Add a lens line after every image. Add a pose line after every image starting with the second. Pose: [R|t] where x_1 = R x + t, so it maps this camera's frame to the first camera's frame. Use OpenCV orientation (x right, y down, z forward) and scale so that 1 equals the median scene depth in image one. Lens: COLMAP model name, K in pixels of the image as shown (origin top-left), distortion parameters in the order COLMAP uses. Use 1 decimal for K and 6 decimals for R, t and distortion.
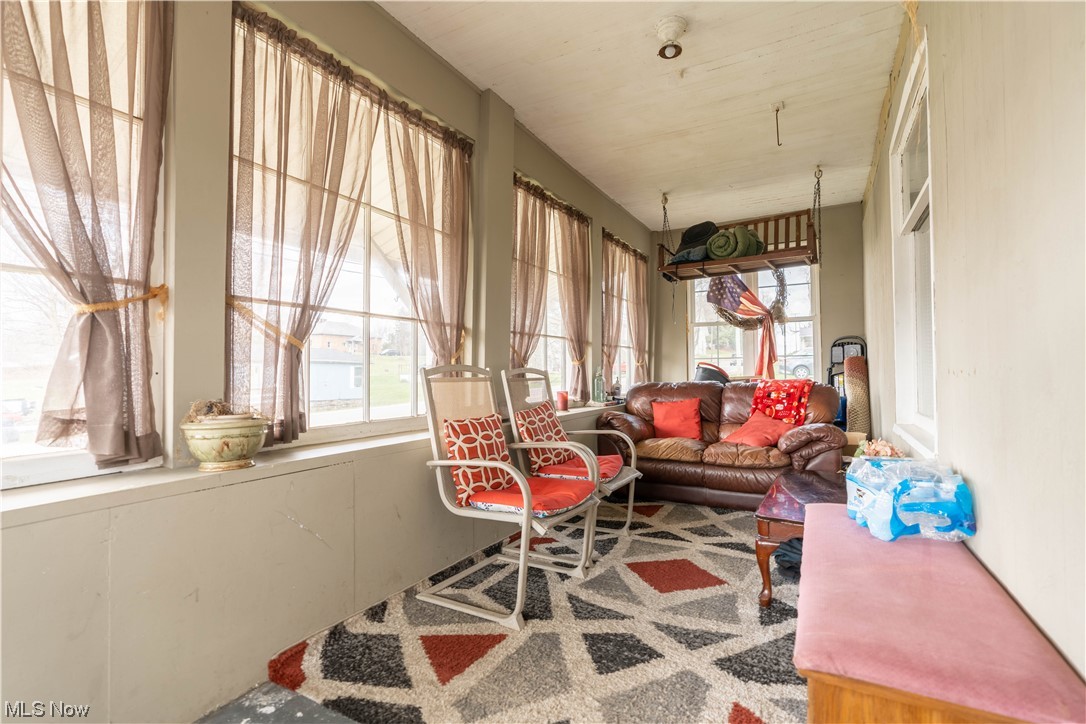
lens RADIAL K [[486.3, 0, 543.0], [0, 486.3, 362.0], [0, 0, 1]] dist [-0.003132, 0.000066]
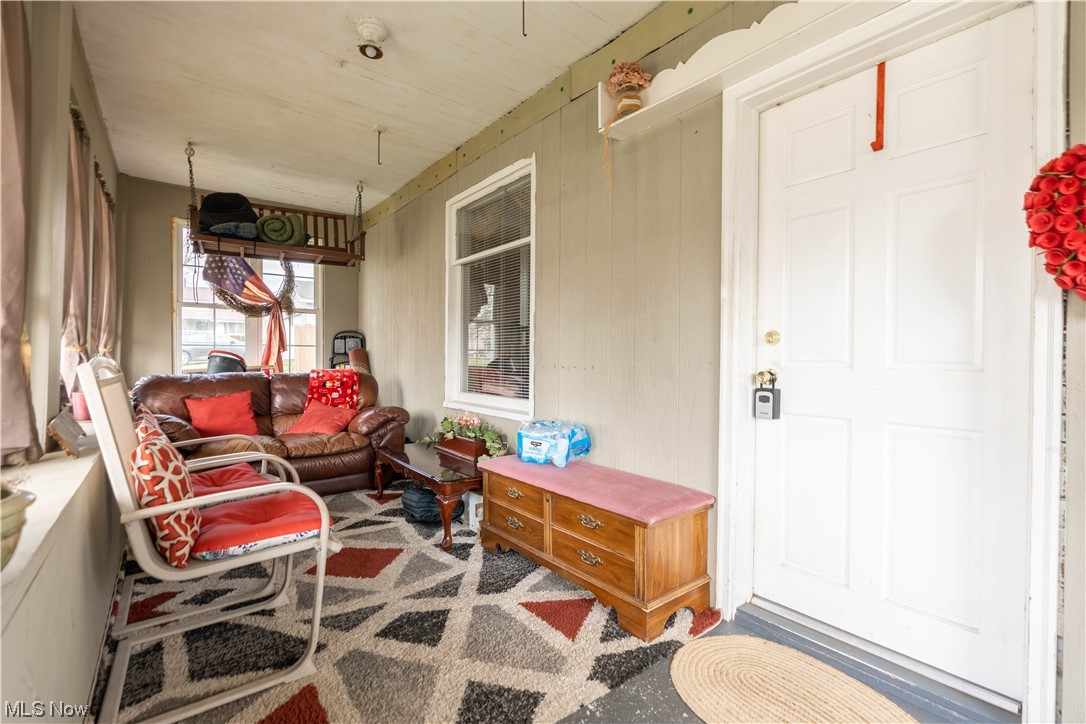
lens RADIAL K [[486.3, 0, 543.0], [0, 486.3, 362.0], [0, 0, 1]] dist [-0.003132, 0.000066]
pose [[0.387285, -0.000072, 0.921960, -0.342281], [-0.028281, 0.999529, 0.011957, -0.007114], [-0.921526, -0.030705, 0.387100, 0.160625]]
